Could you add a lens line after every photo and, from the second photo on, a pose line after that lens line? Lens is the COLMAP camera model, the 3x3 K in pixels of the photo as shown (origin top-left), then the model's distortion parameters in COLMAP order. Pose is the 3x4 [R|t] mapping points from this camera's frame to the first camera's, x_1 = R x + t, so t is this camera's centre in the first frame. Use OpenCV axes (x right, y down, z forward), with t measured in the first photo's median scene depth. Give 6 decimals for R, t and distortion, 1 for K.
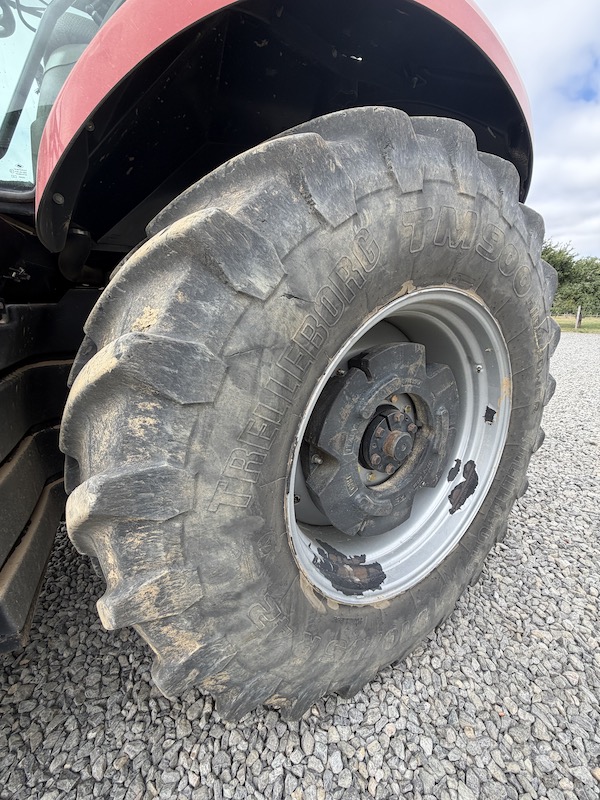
lens RADIAL K [[322.9, 0, 300.7], [0, 322.9, 399.1], [0, 0, 1]] dist [-0.000969, 0.001029]
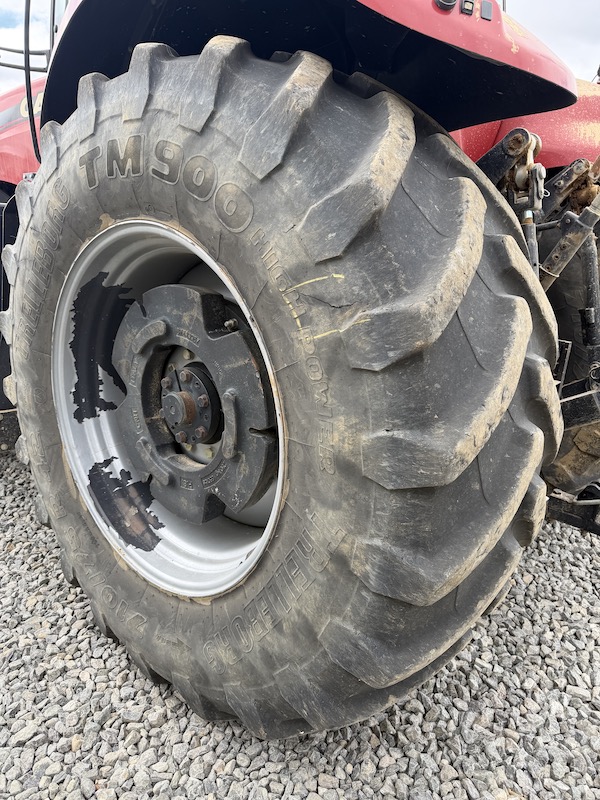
lens RADIAL K [[565.8, 0, 300.2], [0, 565.8, 400.9], [0, 0, 1]] dist [0.054399, -0.040523]
pose [[0.268849, 0.269270, -0.924778, 3.177920], [-0.315407, 0.931802, 0.179621, -0.436729], [0.910076, 0.243390, 0.335444, 1.444722]]
